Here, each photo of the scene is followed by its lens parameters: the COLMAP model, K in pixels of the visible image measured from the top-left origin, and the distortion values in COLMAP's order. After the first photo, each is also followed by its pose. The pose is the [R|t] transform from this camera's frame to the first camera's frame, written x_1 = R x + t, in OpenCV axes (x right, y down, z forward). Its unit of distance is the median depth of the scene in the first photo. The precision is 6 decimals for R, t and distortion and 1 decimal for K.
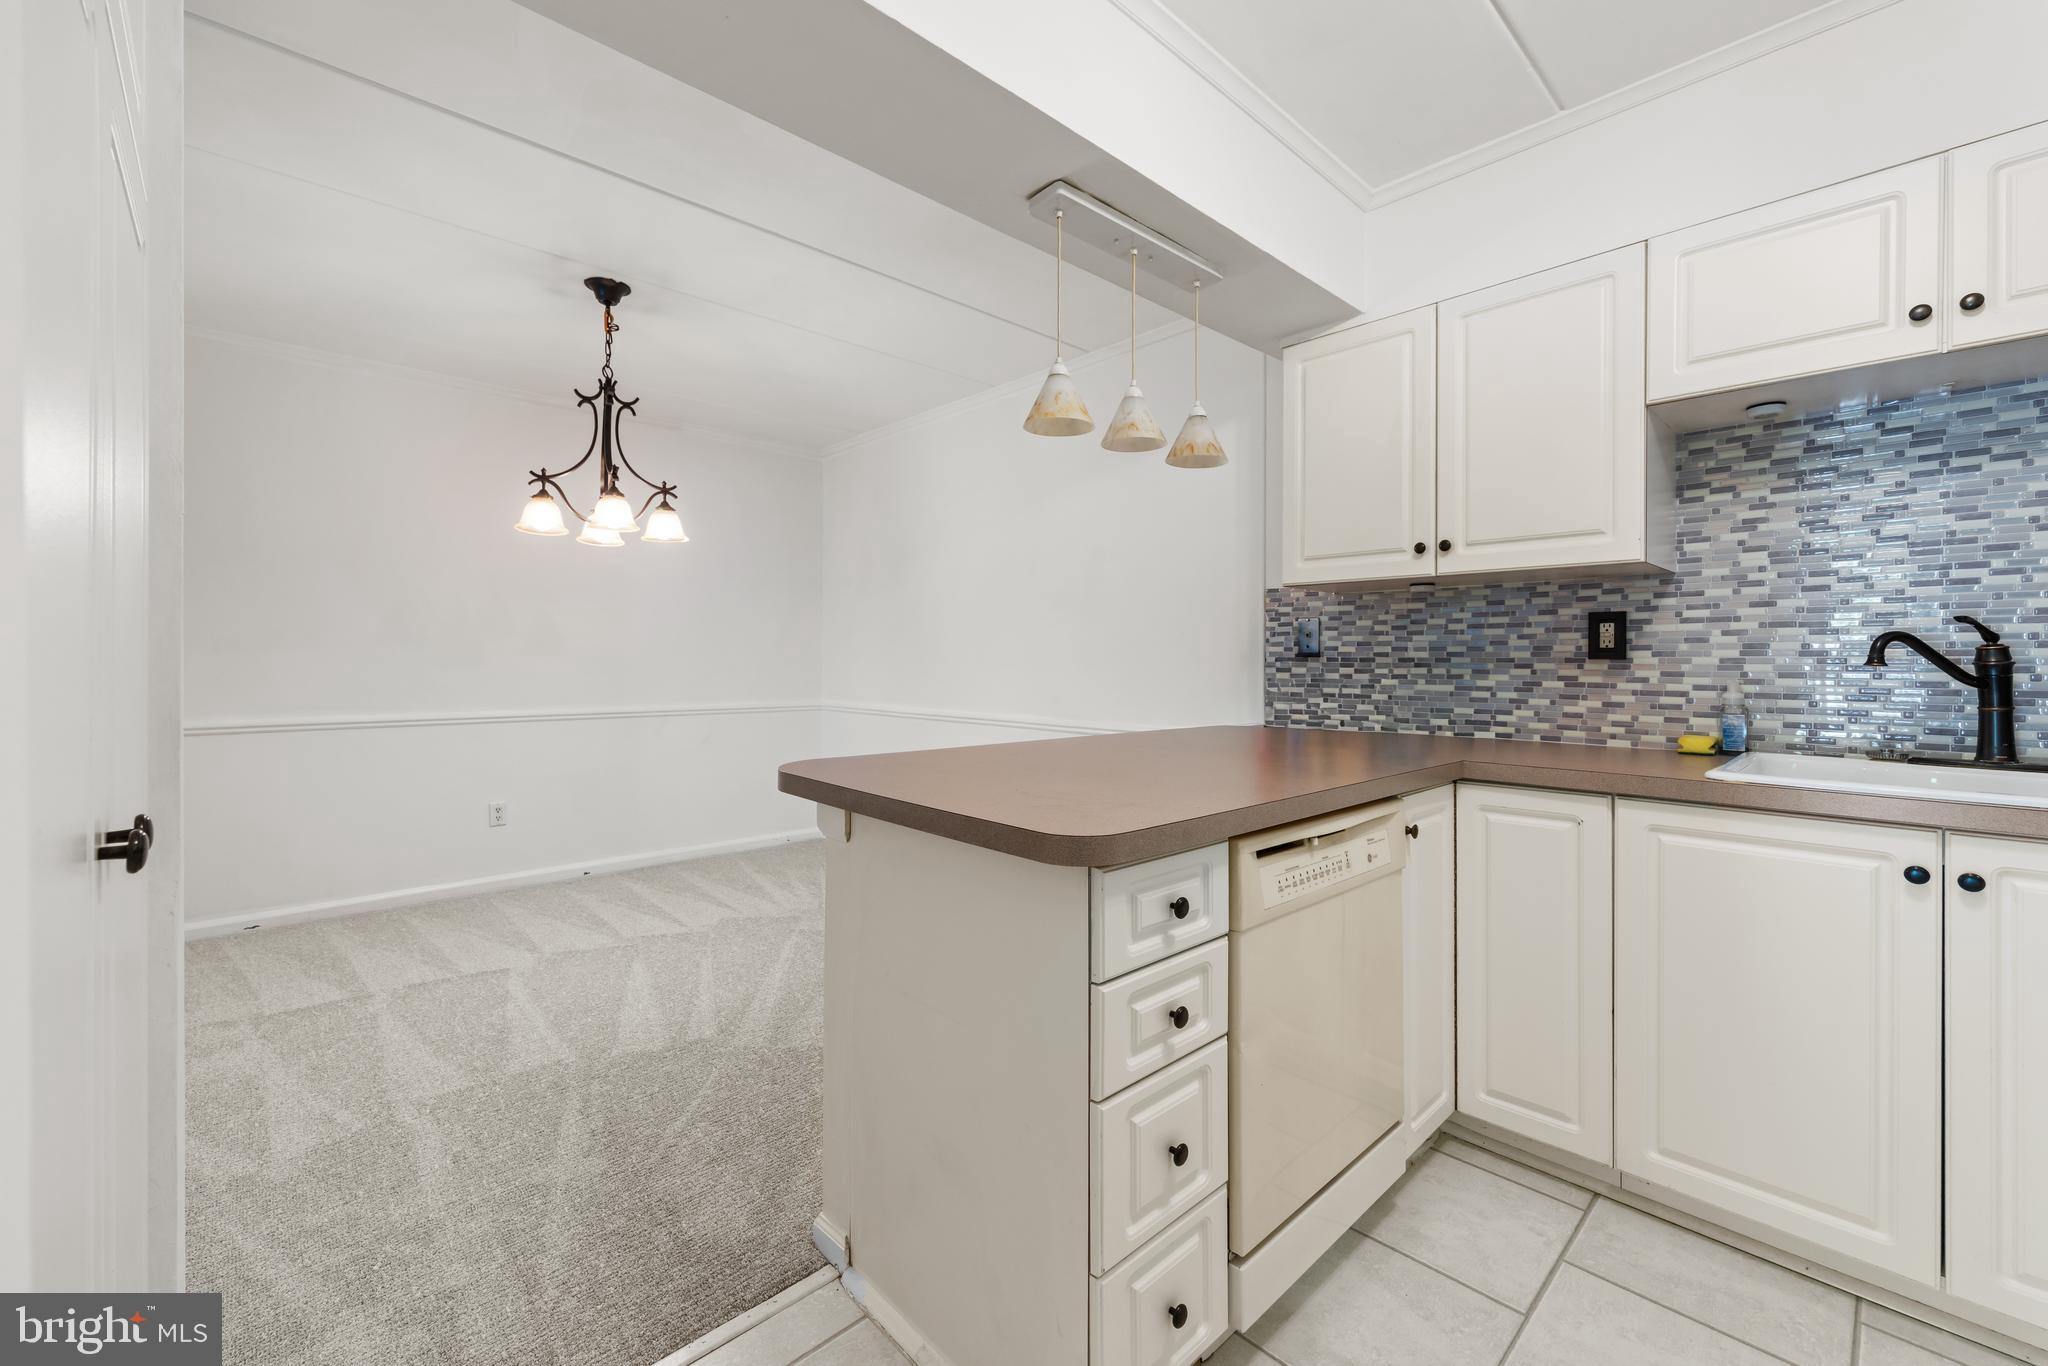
lens RADIAL K [[835.6, 0, 1030.3], [0, 835.6, 655.2], [0, 0, 1]] dist [-0.003784, 0.002019]
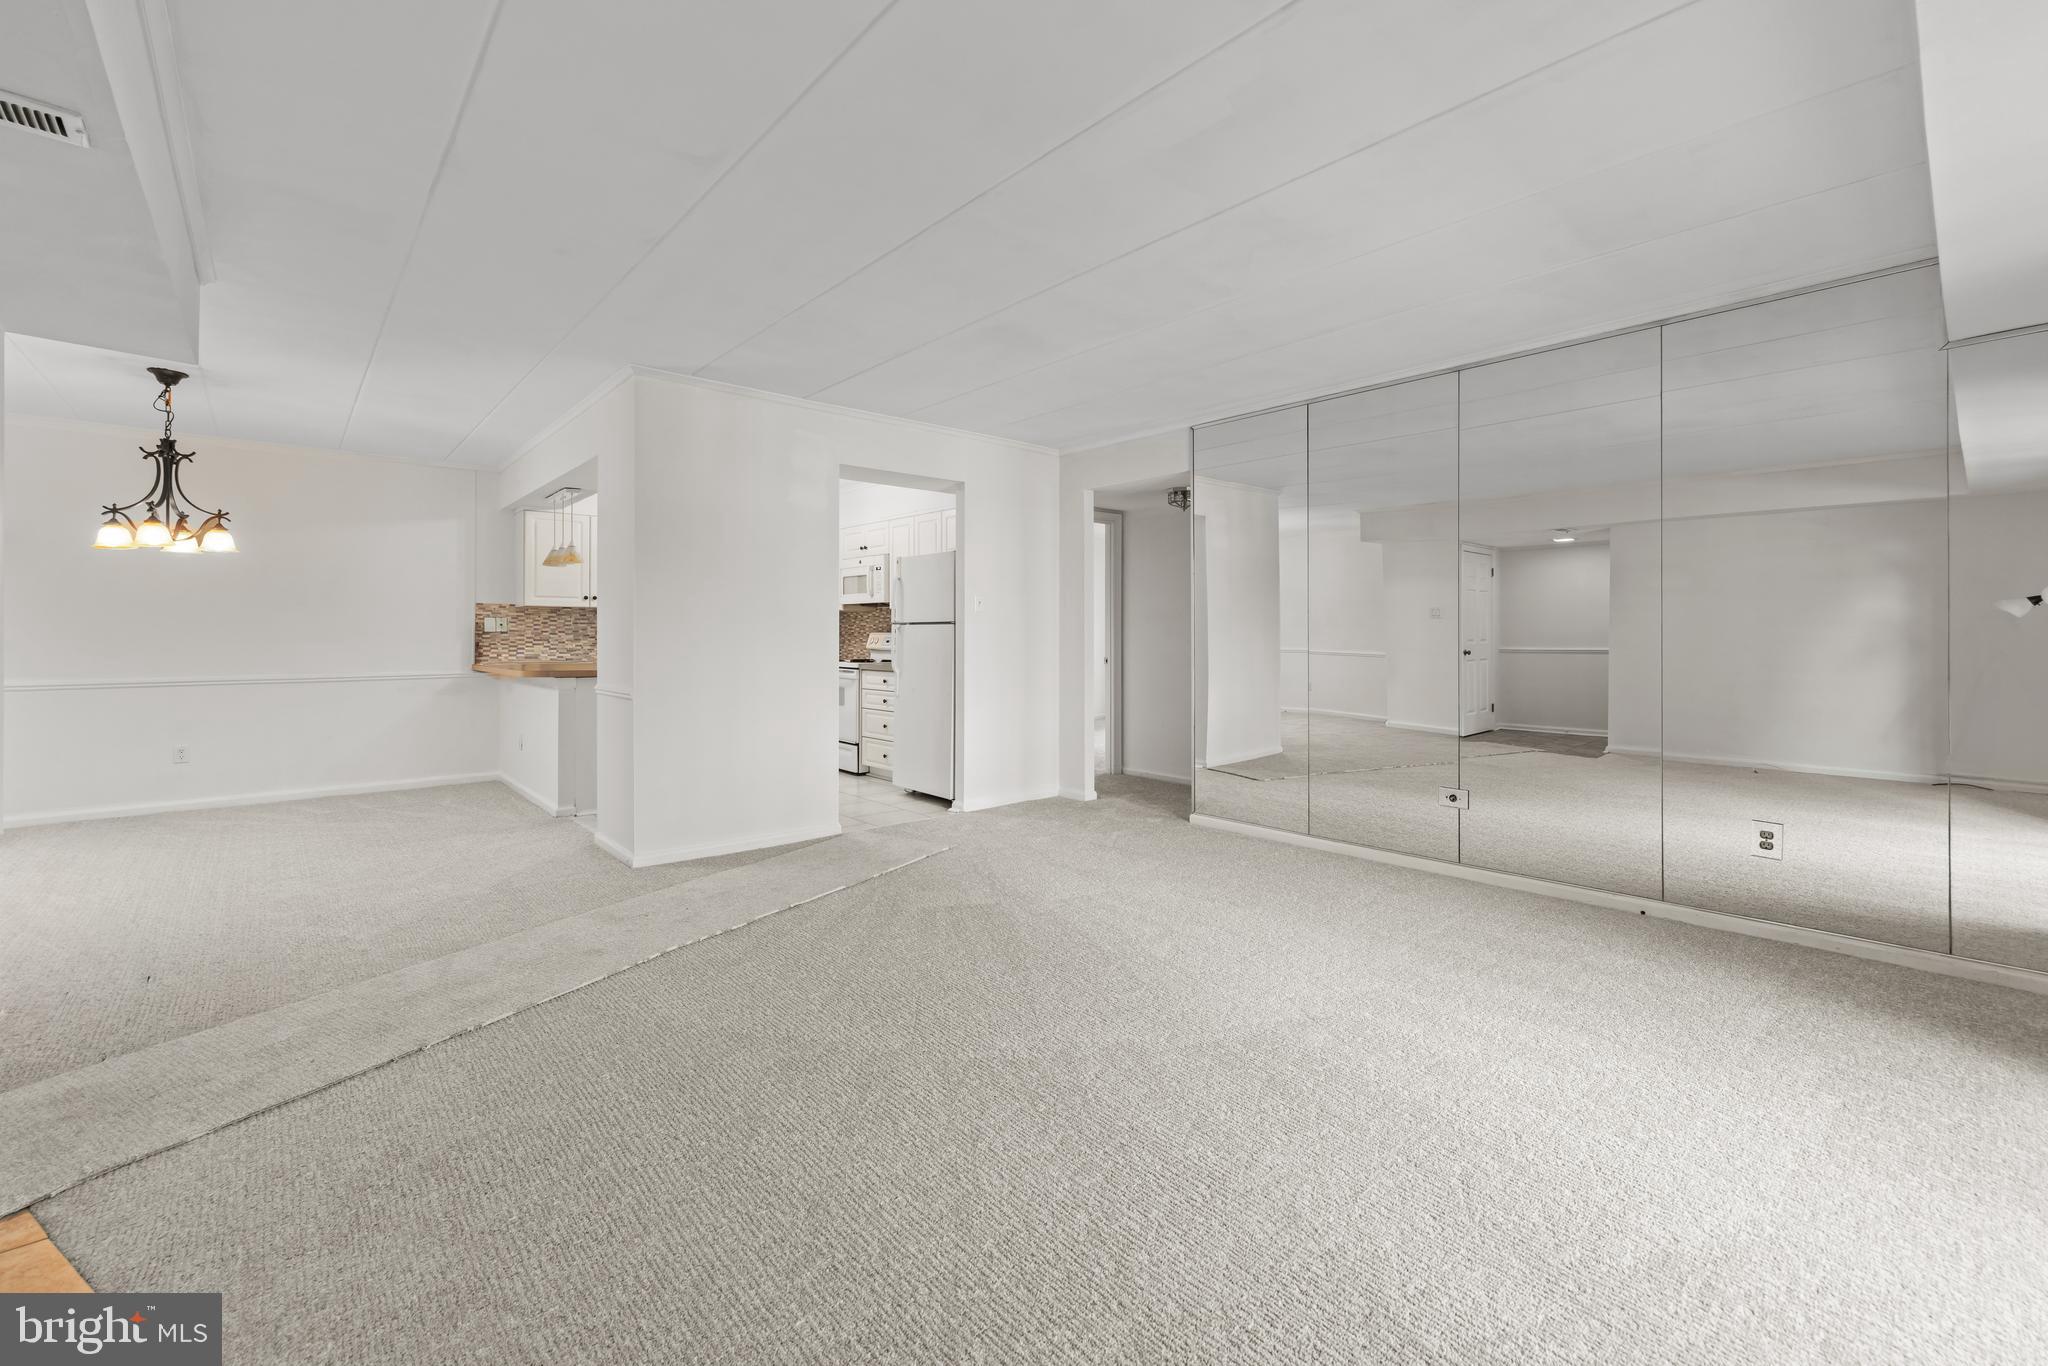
lens RADIAL K [[835.6, 0, 1022.1], [0, 835.6, 631.9], [0, 0, 1]] dist [-0.003784, 0.002019]
pose [[0.033175, 0.004485, 0.999440, -2.610057], [-0.001227, 0.999989, -0.004447, 0.005259], [-0.999449, -0.001079, 0.033180, -0.686978]]
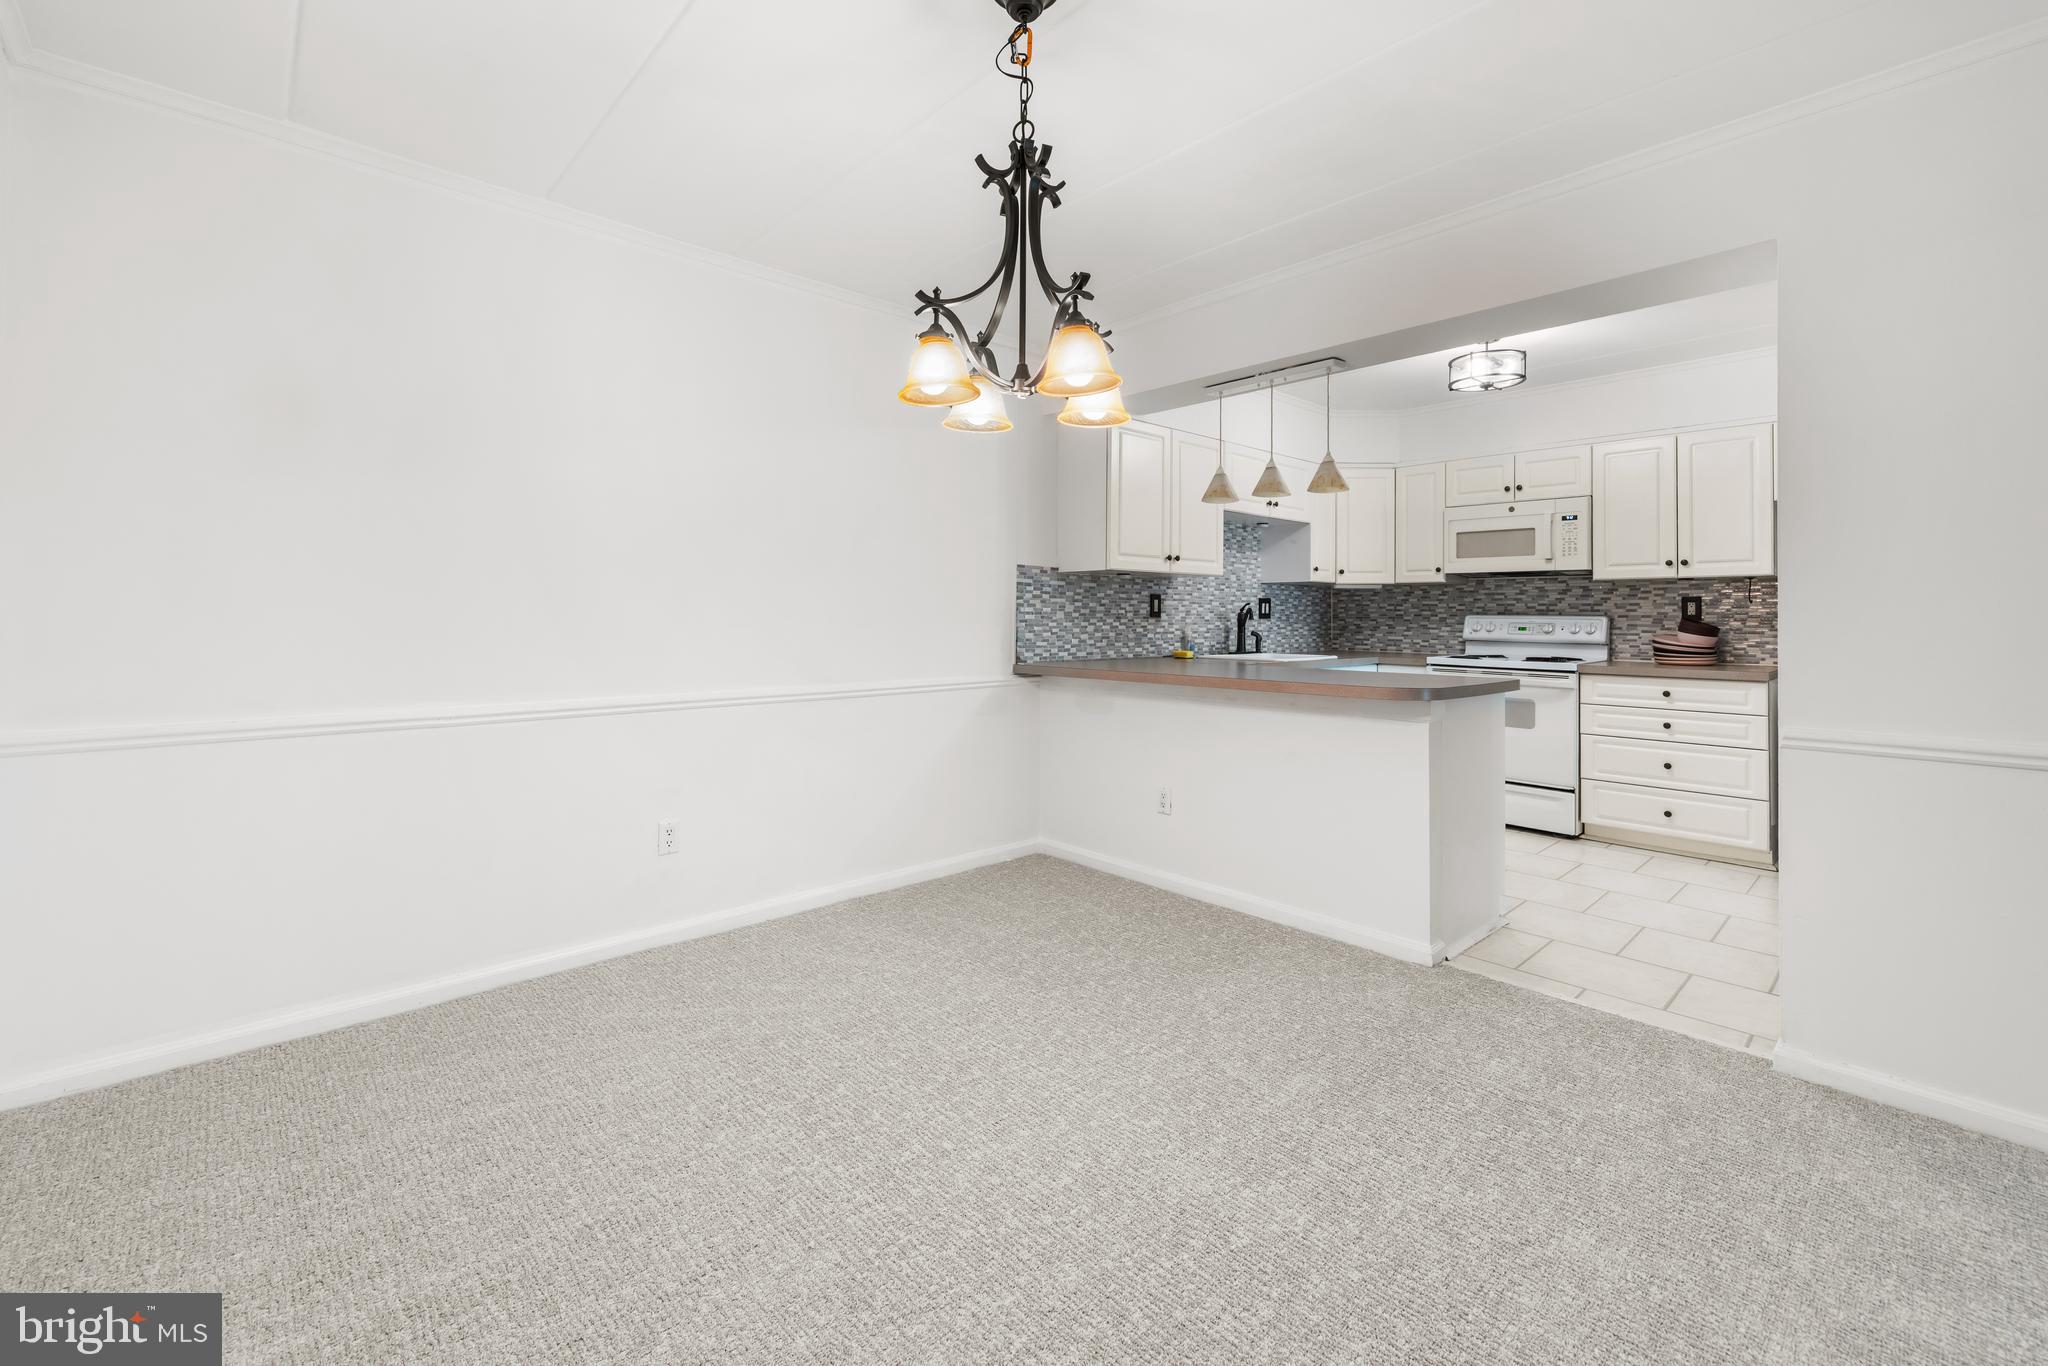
lens RADIAL K [[835.6, 0, 1025.6], [0, 835.6, 607.0], [0, 0, 1]] dist [-0.003784, 0.002019]
pose [[0.024435, 0.007107, 0.999676, -1.503995], [-0.007547, 0.999948, -0.006925, -0.003945], [-0.999673, -0.007375, 0.024487, 1.364911]]
